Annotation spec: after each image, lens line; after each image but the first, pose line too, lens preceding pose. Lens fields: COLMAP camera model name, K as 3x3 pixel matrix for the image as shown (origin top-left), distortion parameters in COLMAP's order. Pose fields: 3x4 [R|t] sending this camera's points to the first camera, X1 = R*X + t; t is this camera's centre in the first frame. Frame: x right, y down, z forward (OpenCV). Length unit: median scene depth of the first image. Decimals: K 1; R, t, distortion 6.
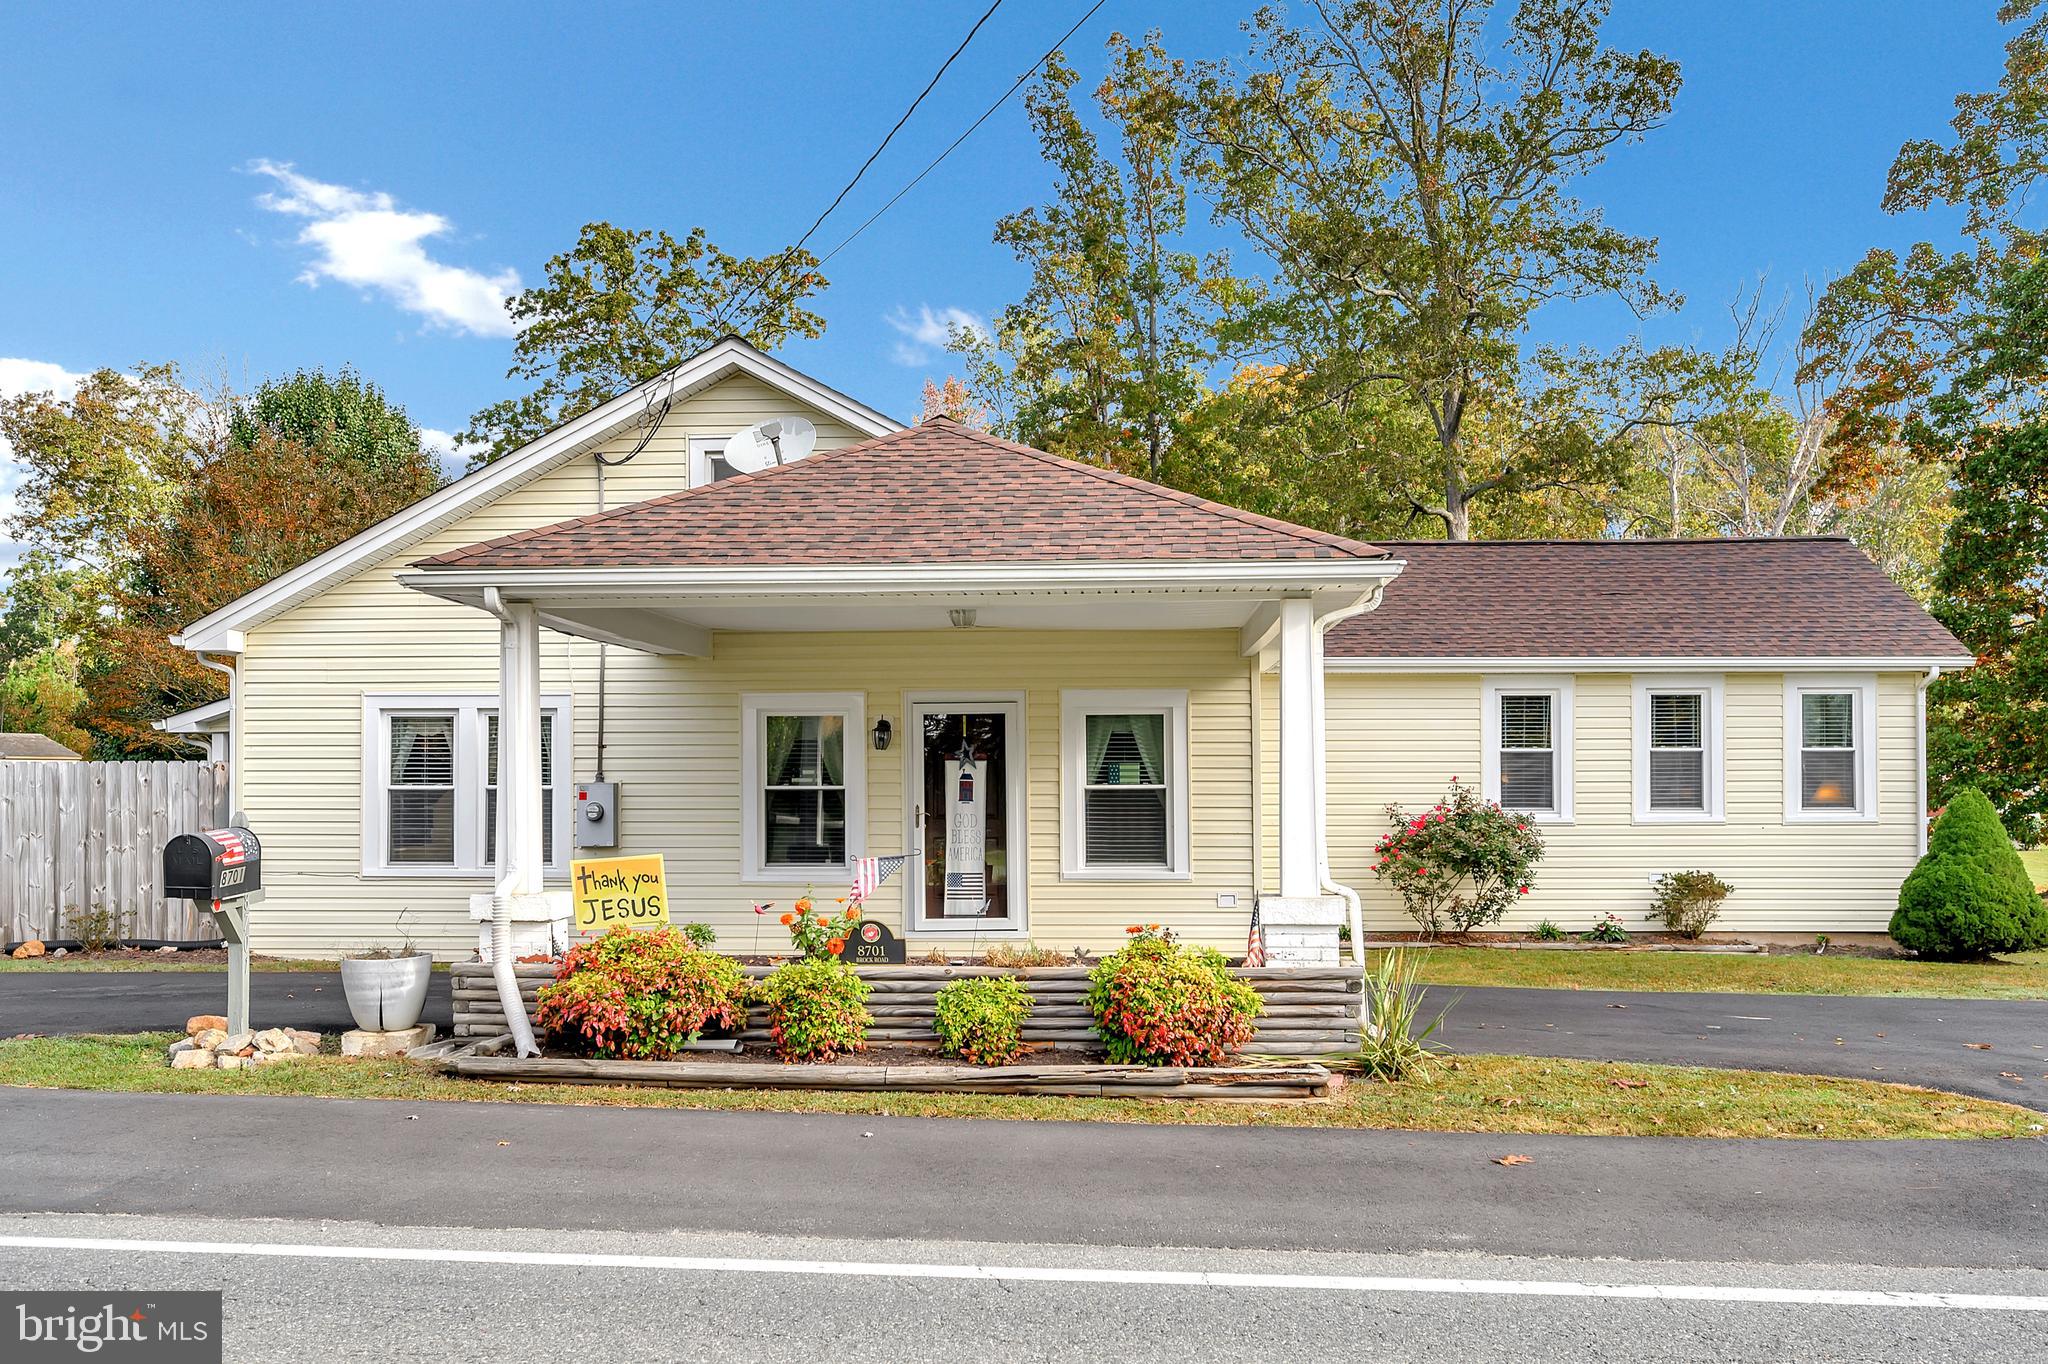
lens RADIAL K [[1717.9, 0, 1024.0], [0, 1717.9, 682.0], [0, 0, 1]] dist [0.009242, -0.004808]
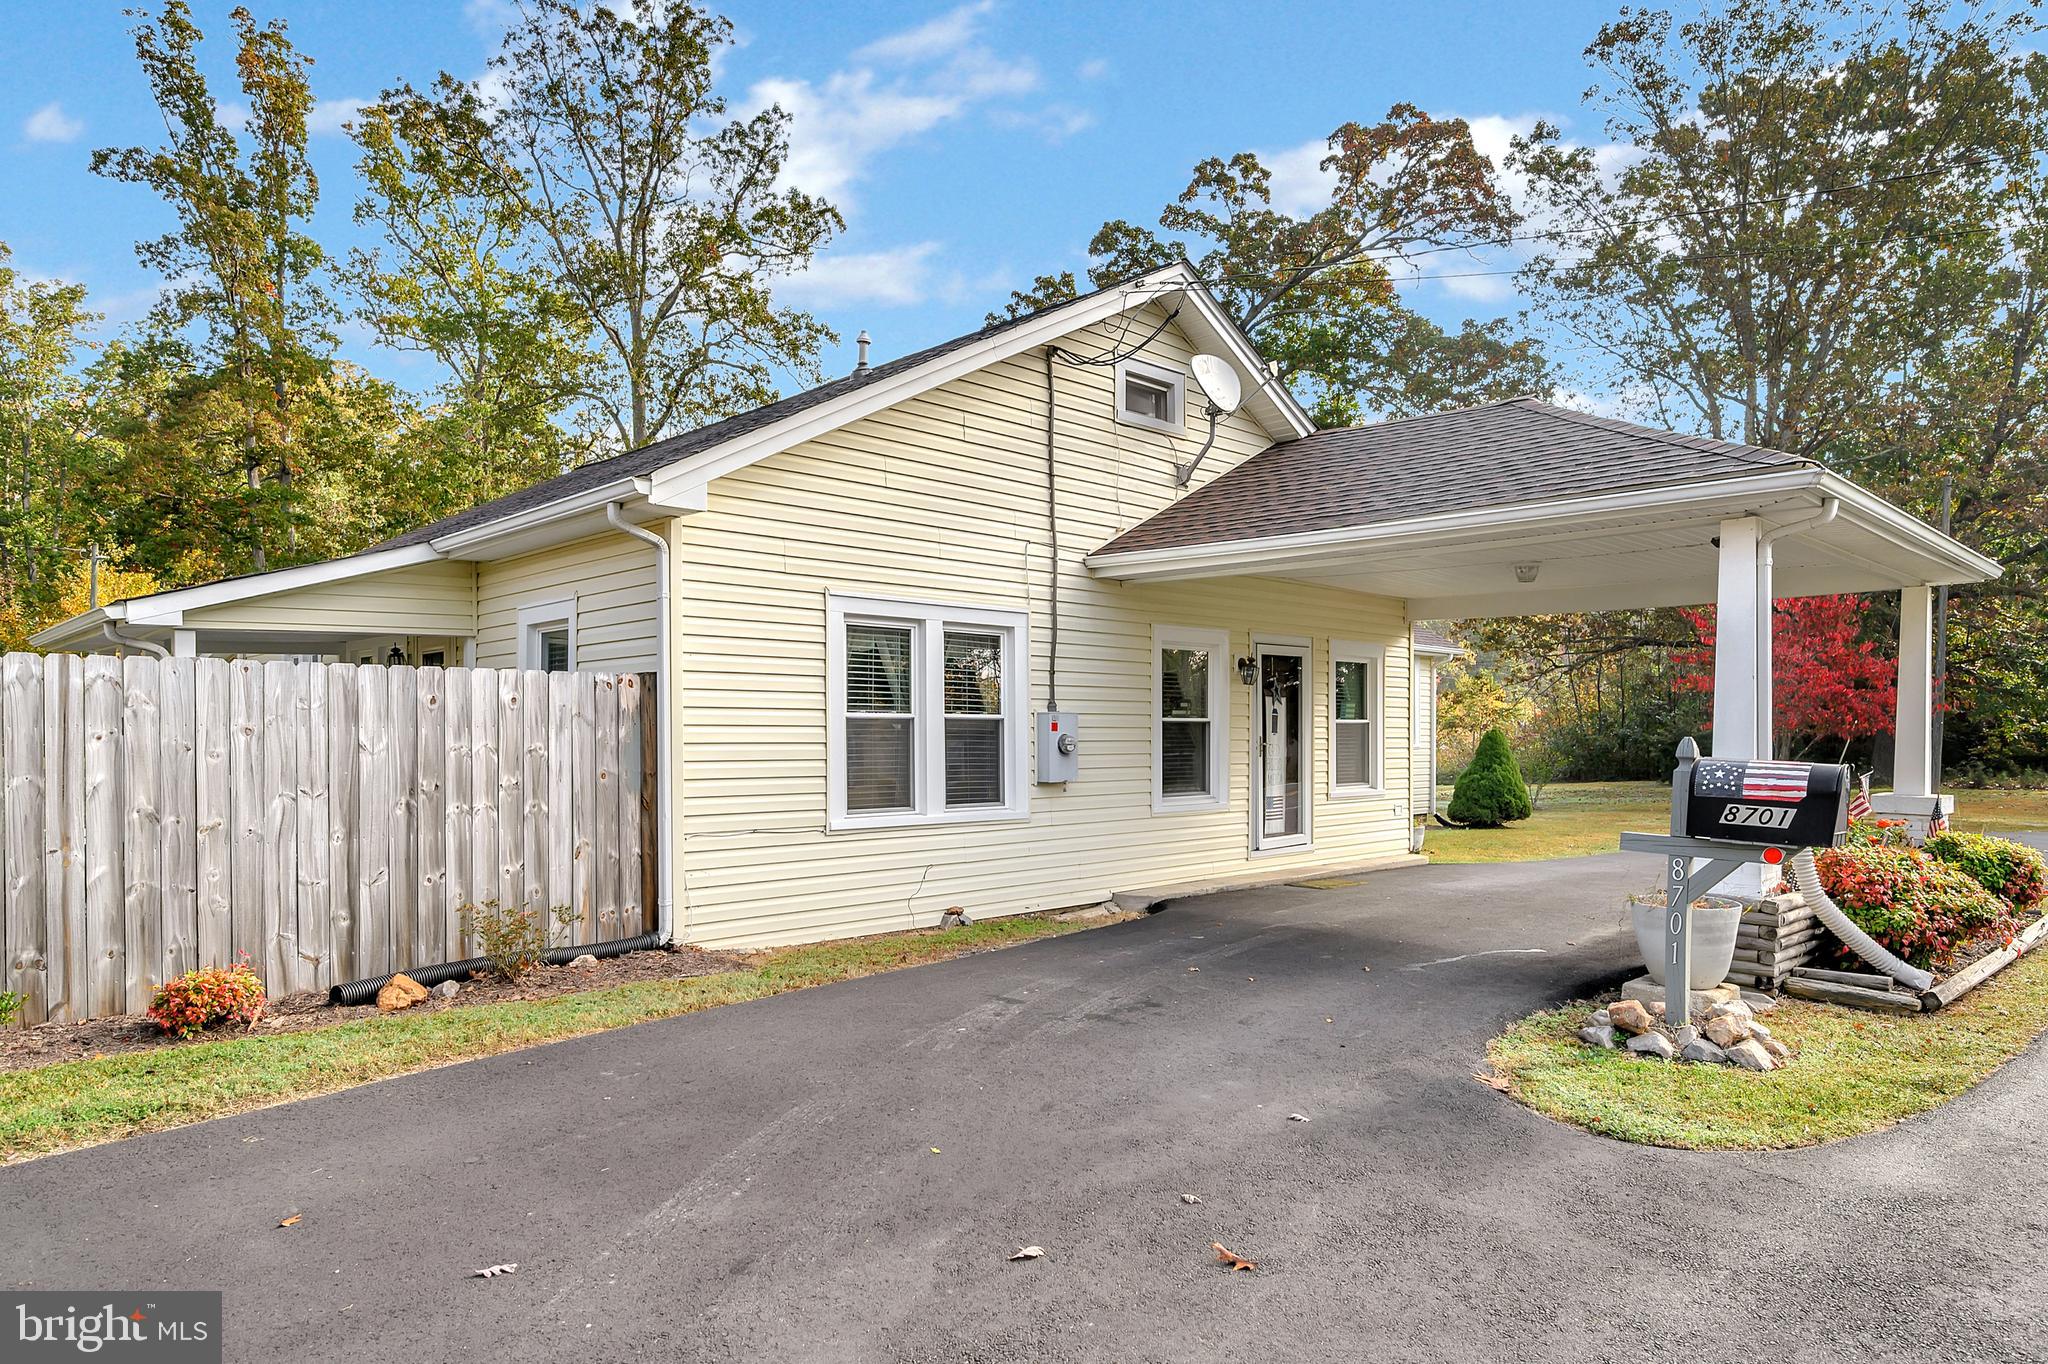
lens RADIAL K [[1247.4, 0, 1024.0], [0, 1247.4, 682.0], [0, 0, 1]] dist [0.001009, -0.000293]
pose [[0.675980, 0.030492, 0.736289, -0.721004], [-0.043046, 0.999071, -0.001854, 0.043269], [-0.735662, -0.030441, 0.676665, 0.550776]]
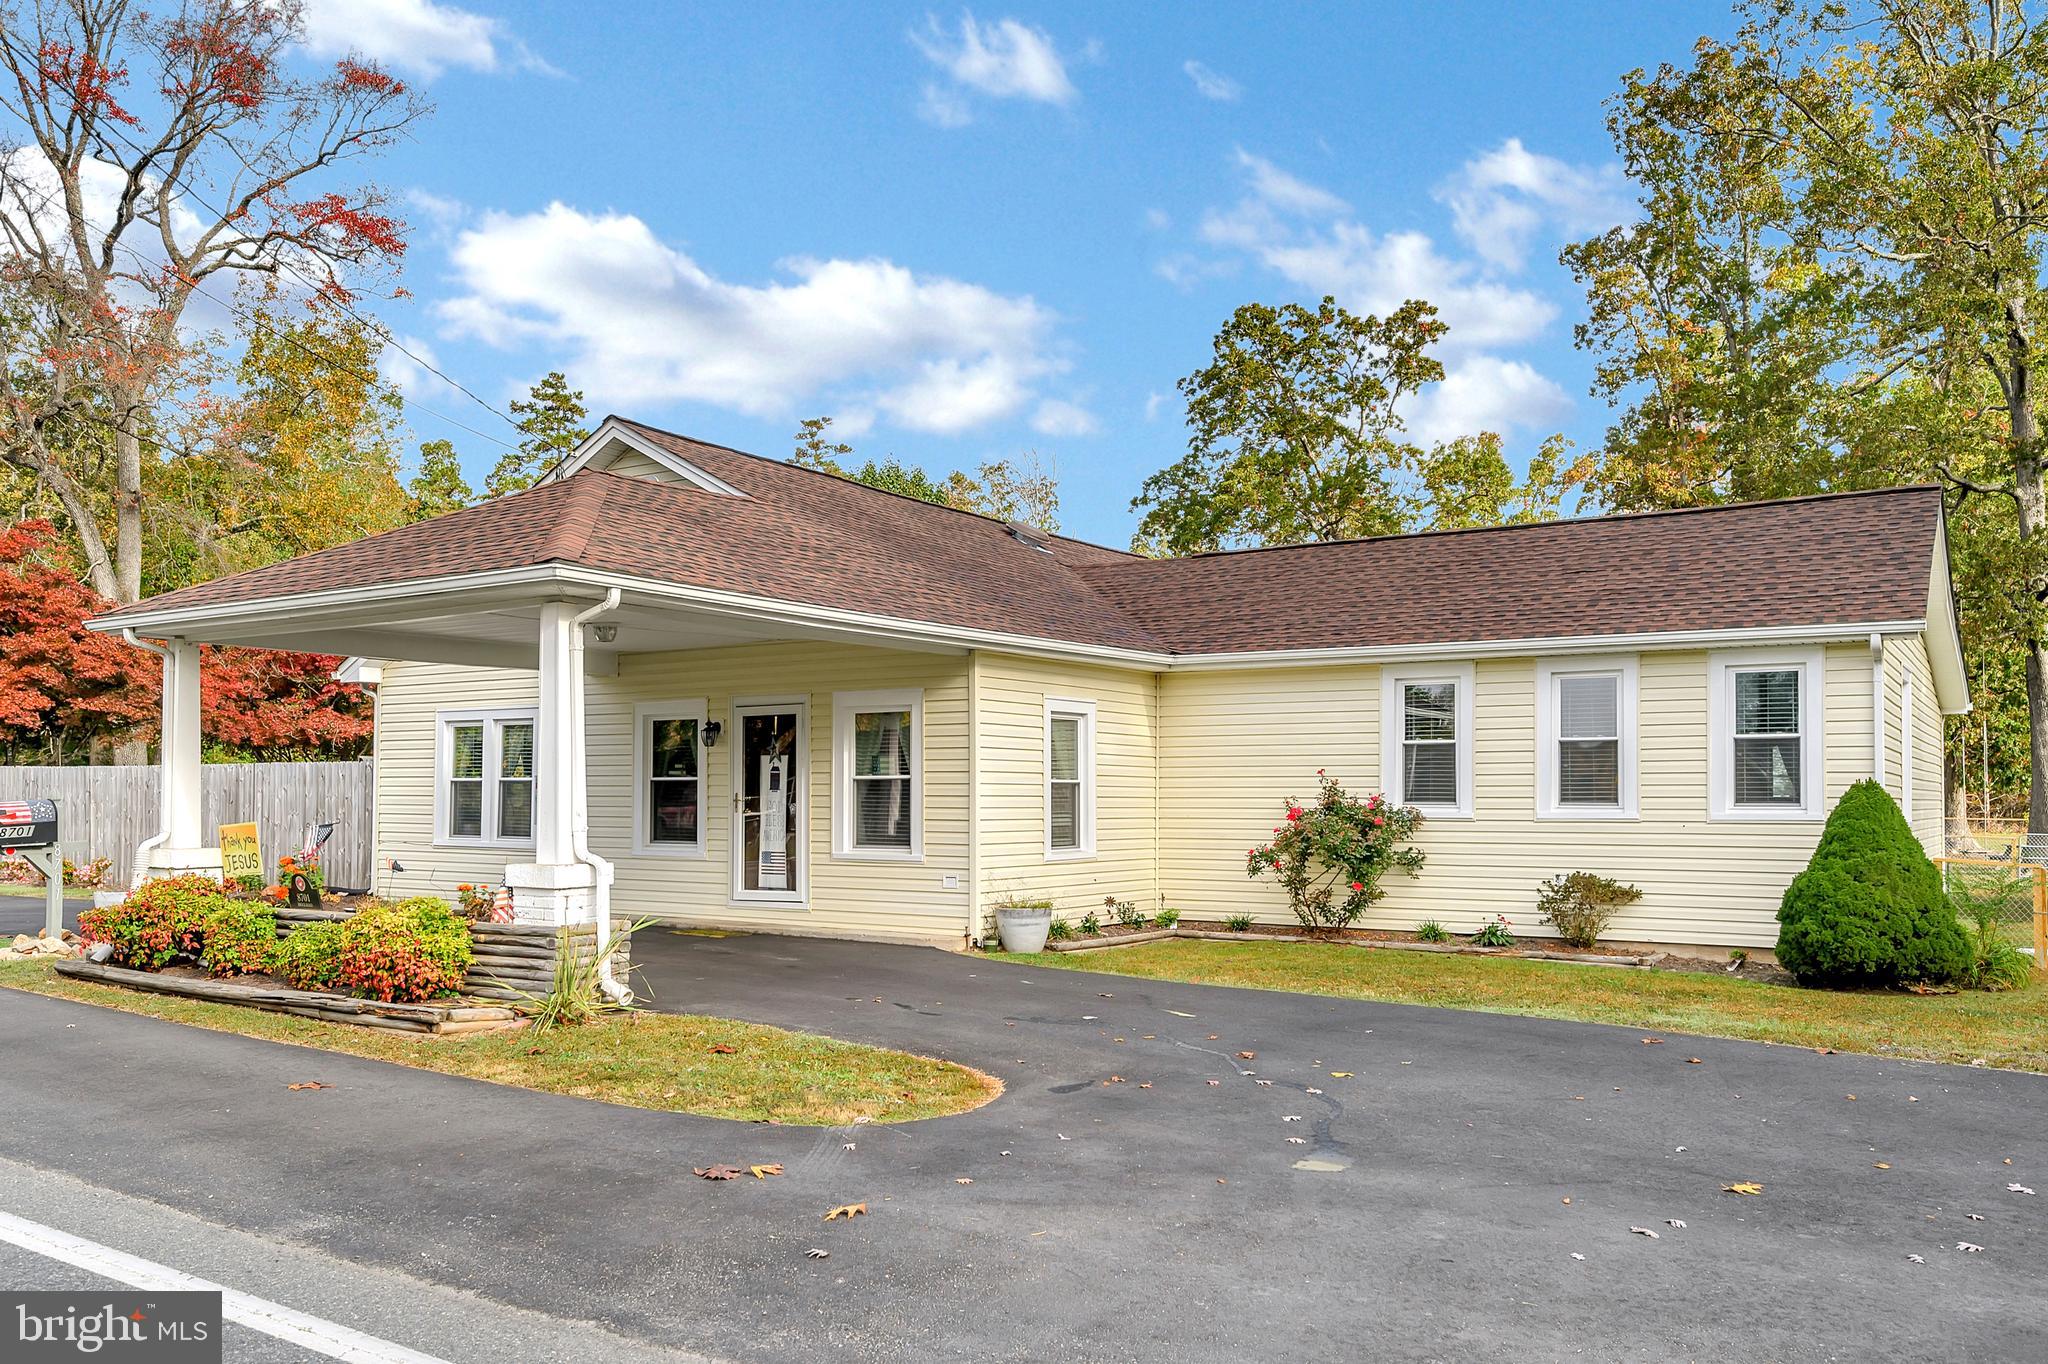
lens RADIAL K [[1528.3, 0, 1024.0], [0, 1528.3, 682.0], [0, 0, 1]] dist [-0.003998, 0.001919]
pose [[0.870202, -0.033080, -0.491583, 0.603120], [0.025800, 0.999434, -0.021585, 0.022119], [0.492019, 0.006100, 0.870563, 0.175532]]
